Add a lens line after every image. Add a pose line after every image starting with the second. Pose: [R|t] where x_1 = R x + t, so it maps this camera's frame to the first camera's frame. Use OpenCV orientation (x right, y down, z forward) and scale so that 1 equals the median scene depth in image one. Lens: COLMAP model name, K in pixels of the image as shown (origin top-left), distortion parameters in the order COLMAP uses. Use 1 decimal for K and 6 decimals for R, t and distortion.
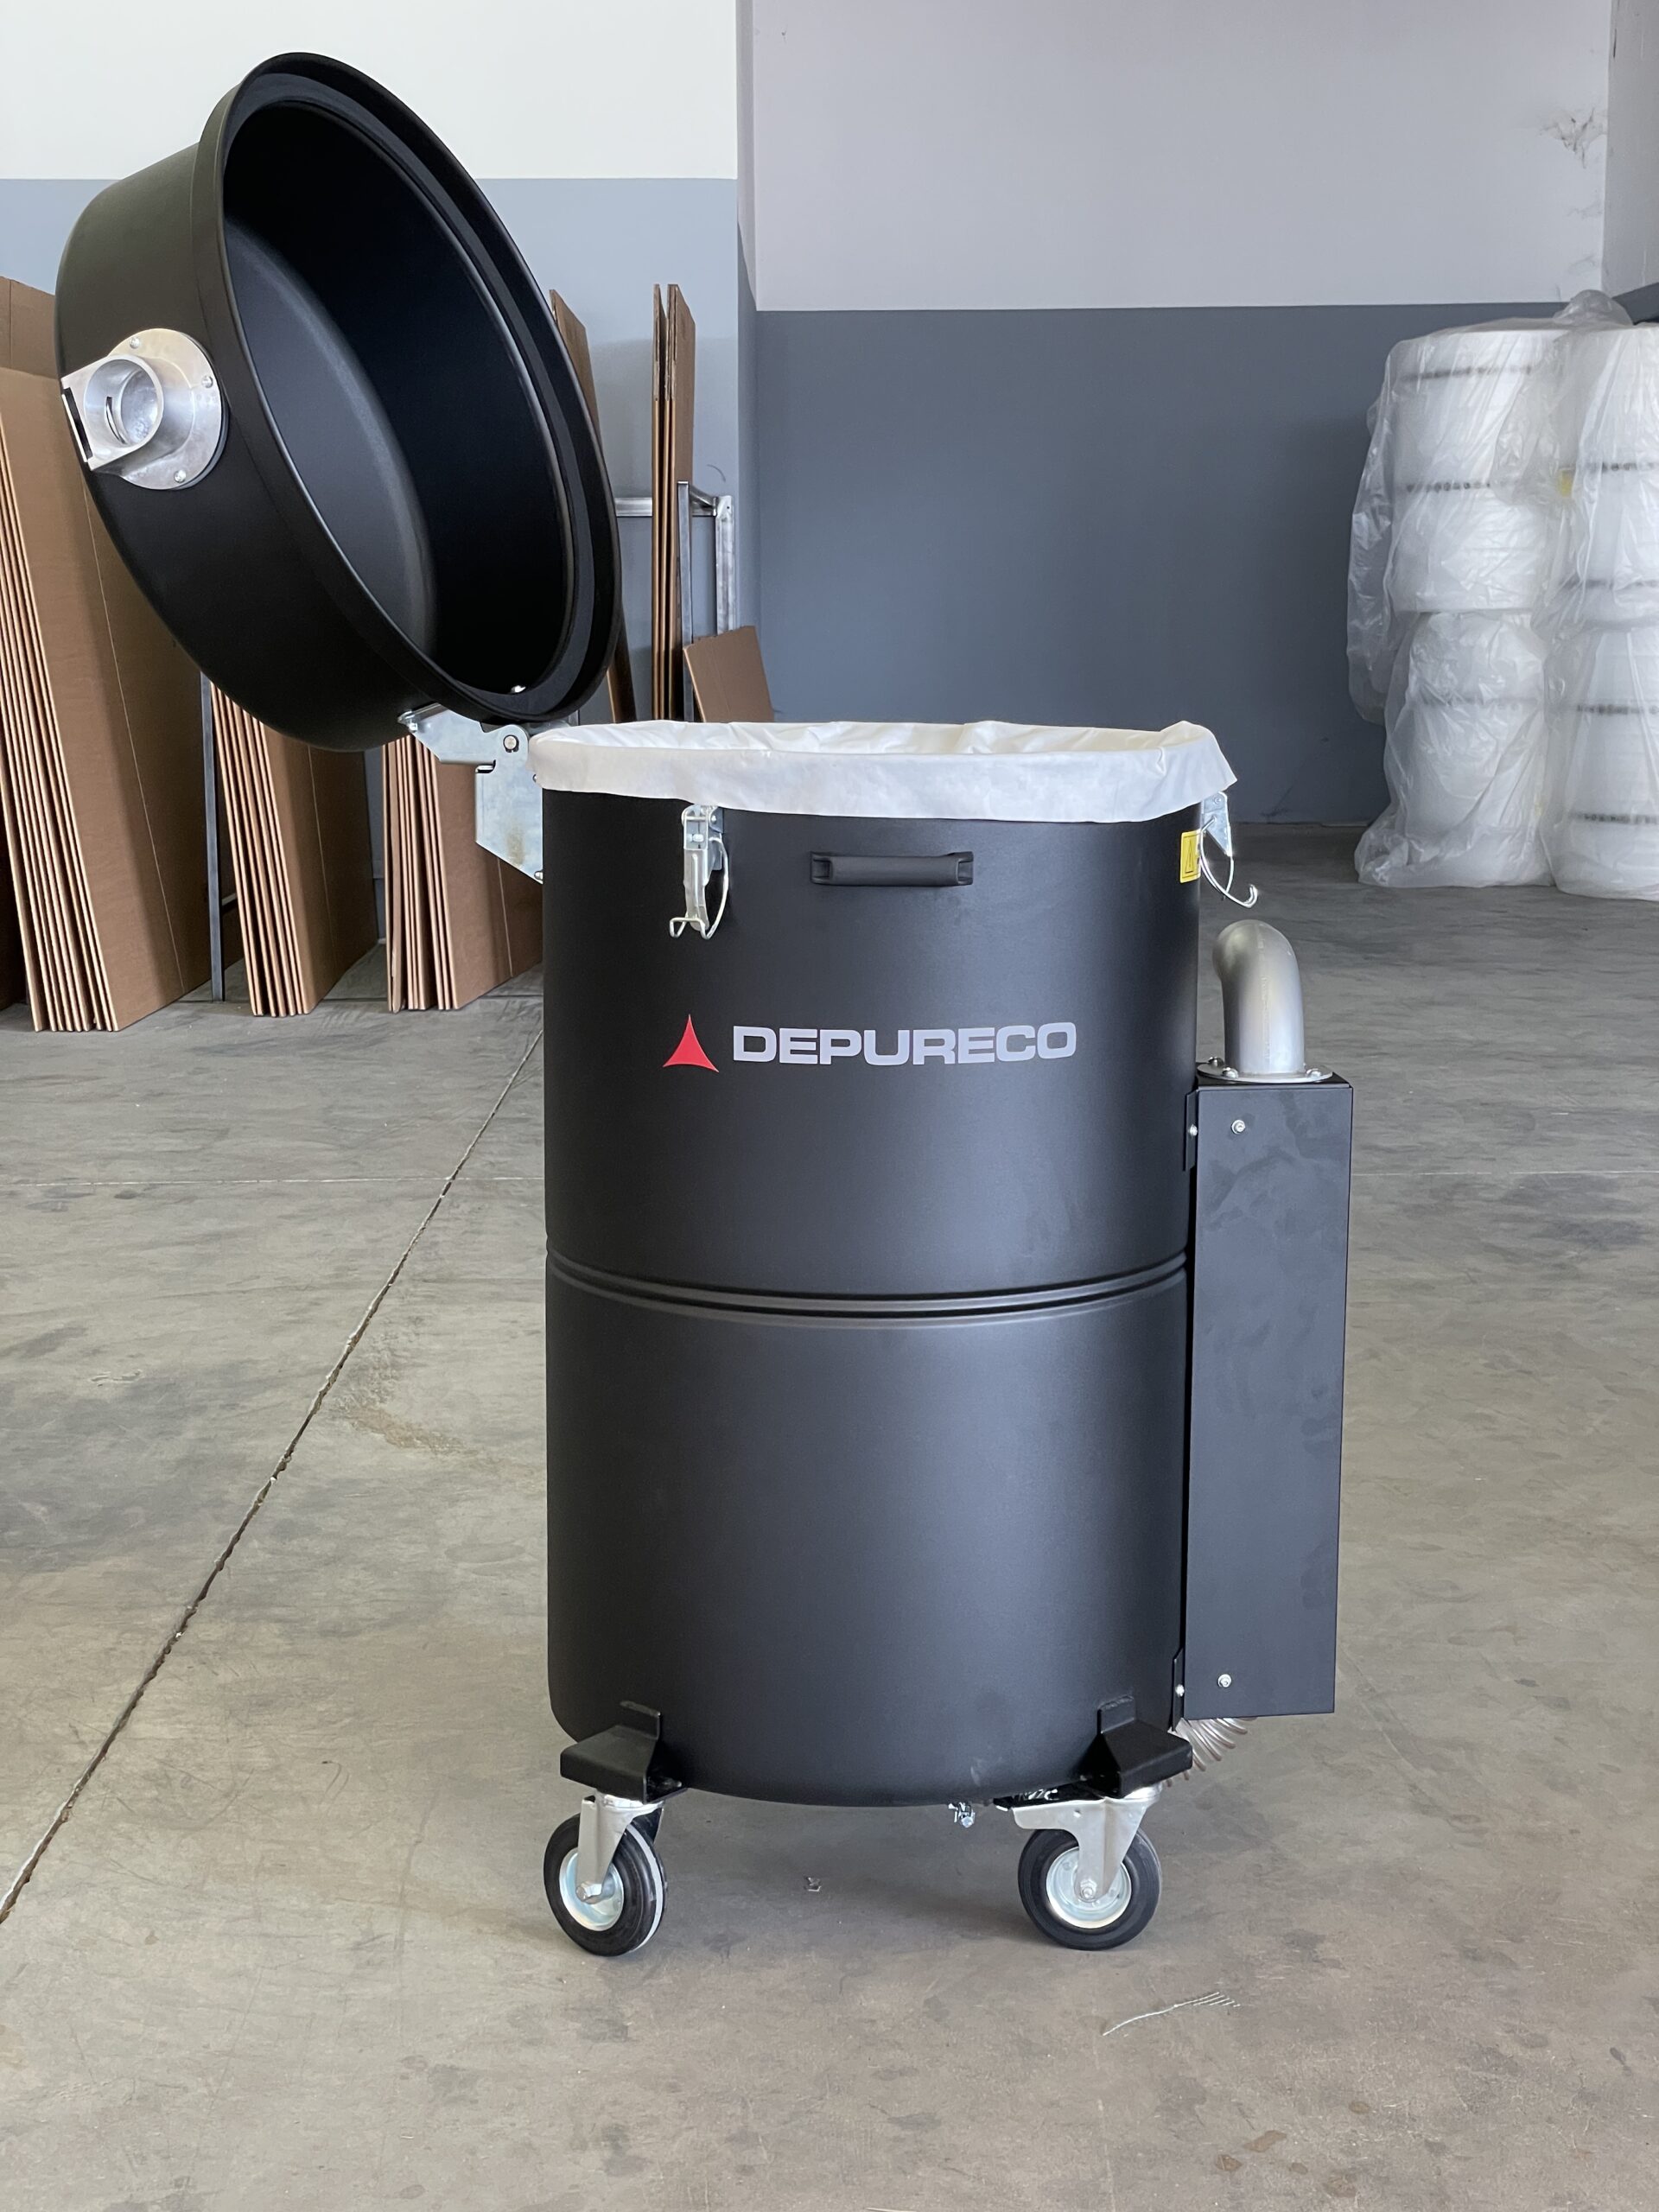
lens RADIAL K [[3338.5, 0, 825.5], [0, 3338.5, 1108.2], [0, 0, 1]] dist [0.202030, 0.000000]
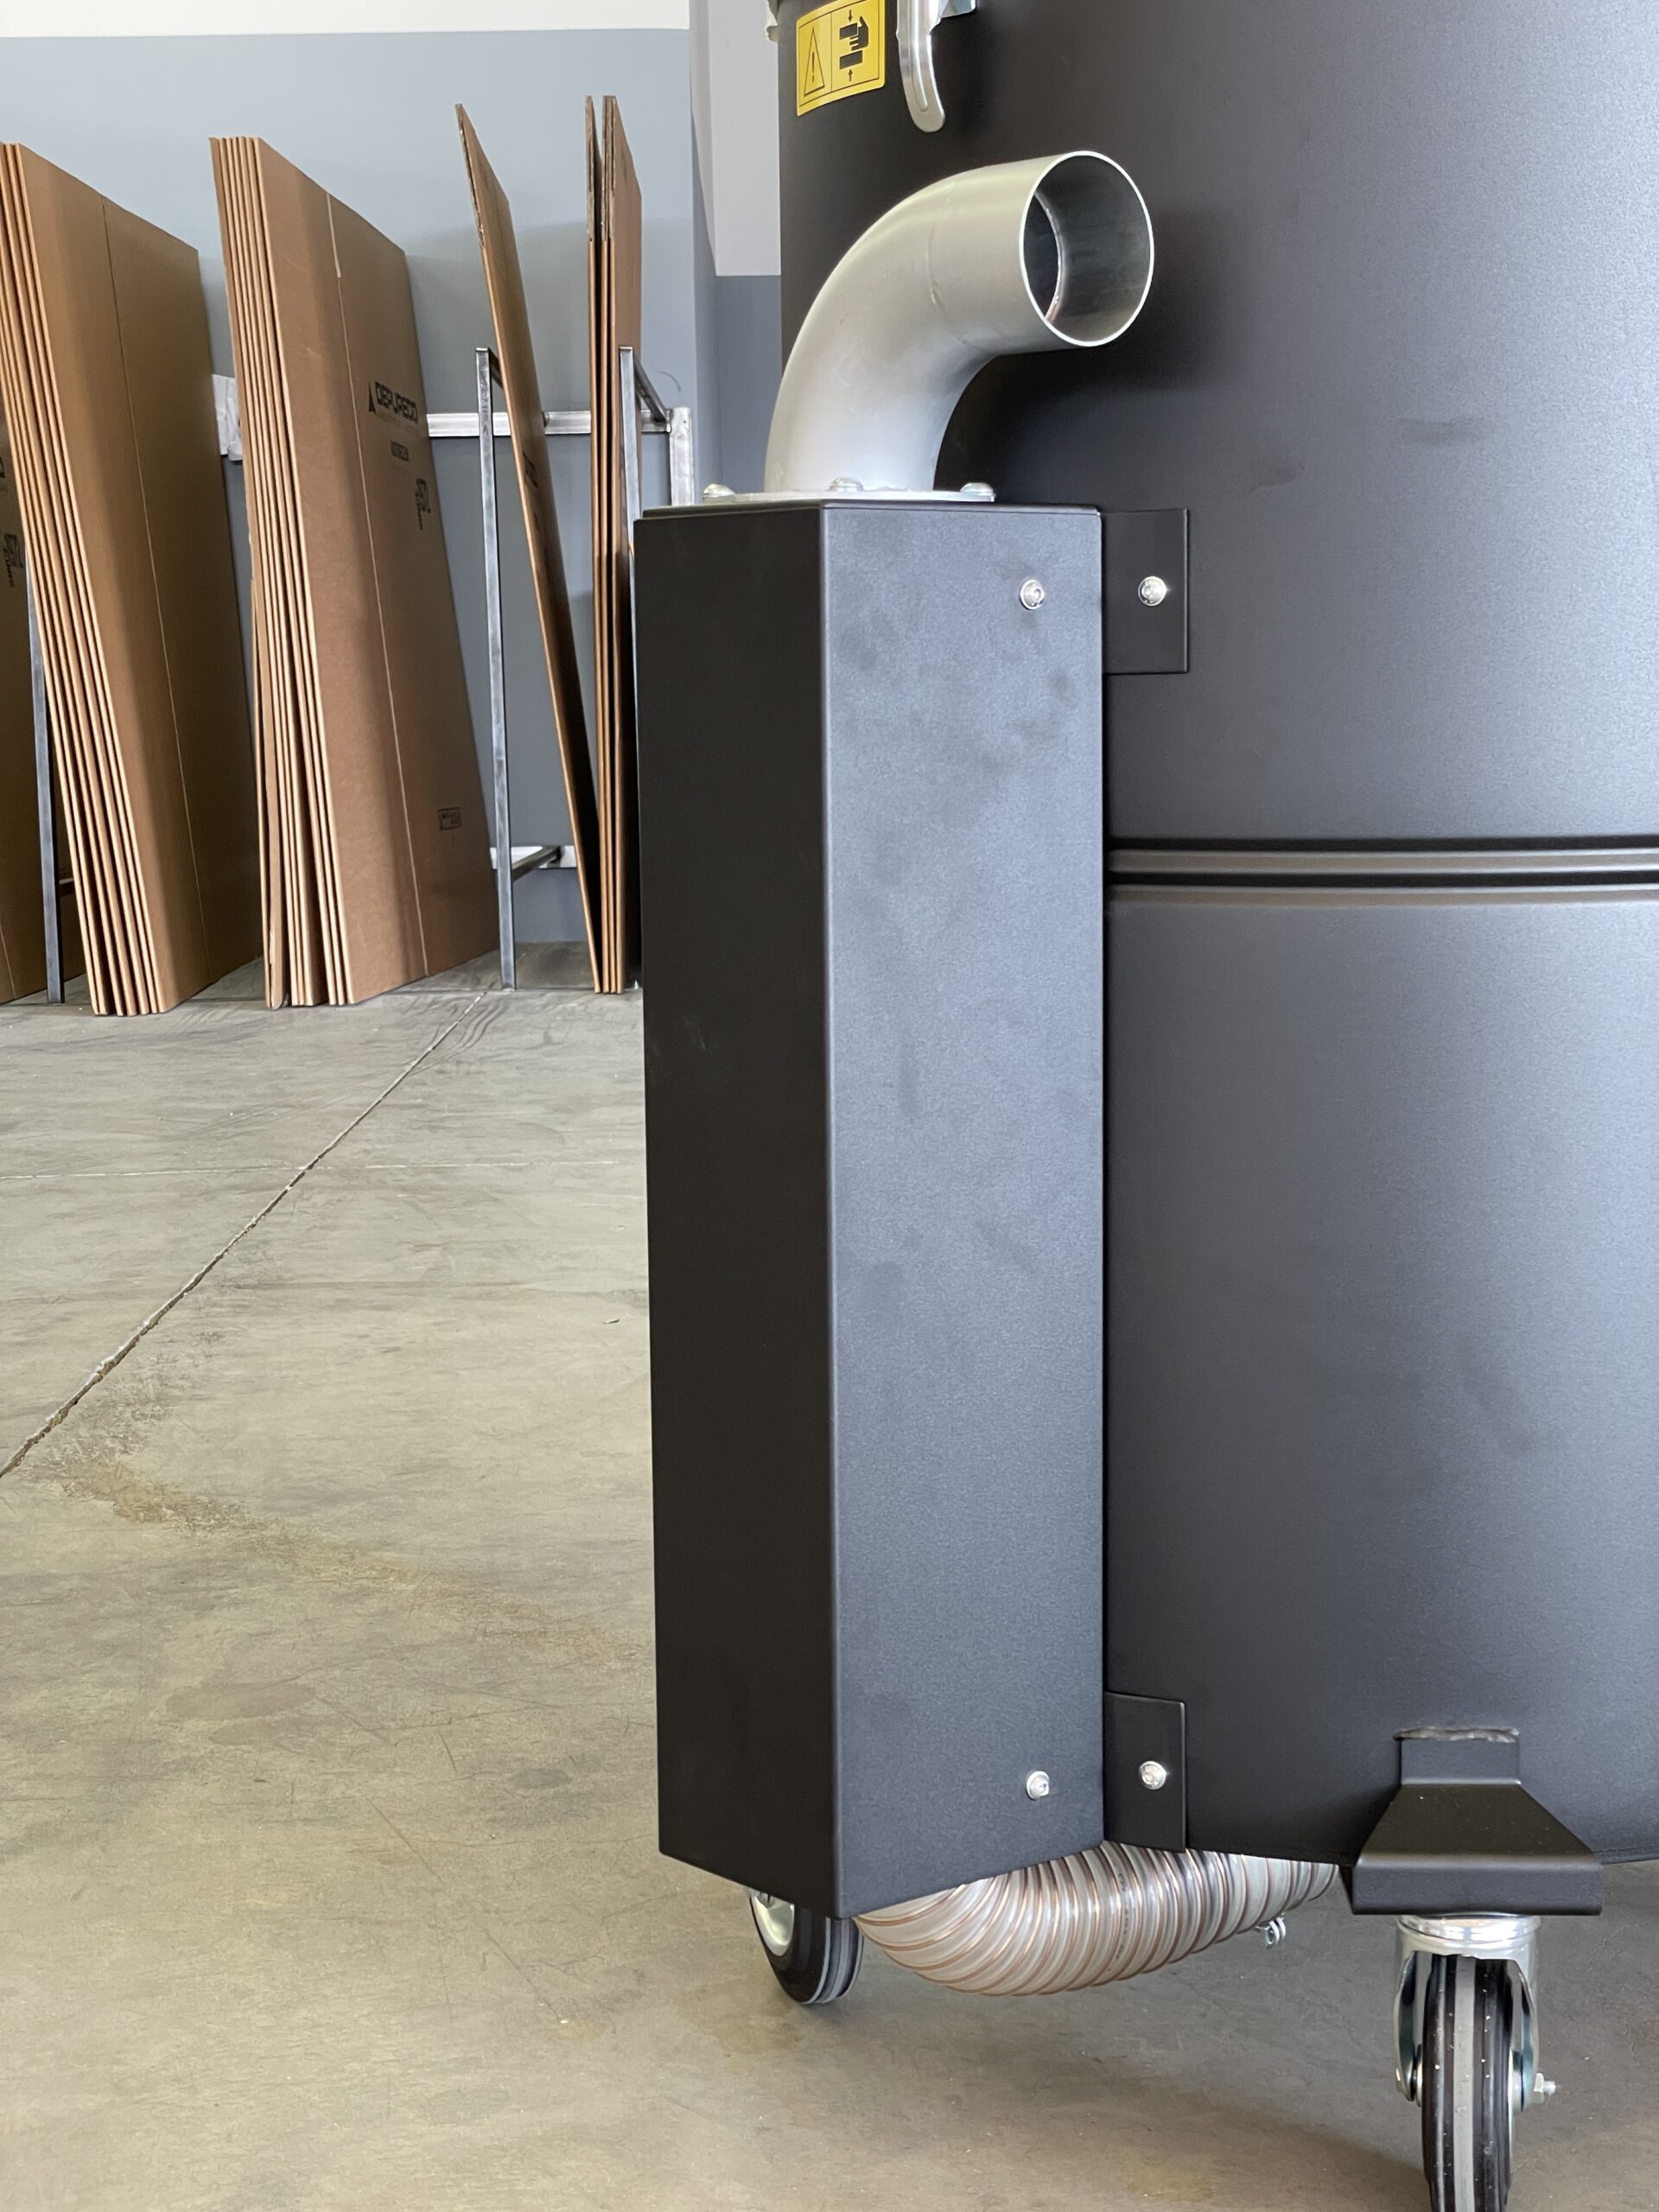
lens RADIAL K [[3338.5, 0, 837.2], [0, 3338.5, 1108.0], [0, 0, 1]] dist [0.202030, 0.000000]
pose [[0.999790, -0.016981, 0.011510, -0.006825], [0.017384, 0.999205, -0.035880, 0.041416], [-0.010891, 0.036073, 0.999290, 0.320748]]
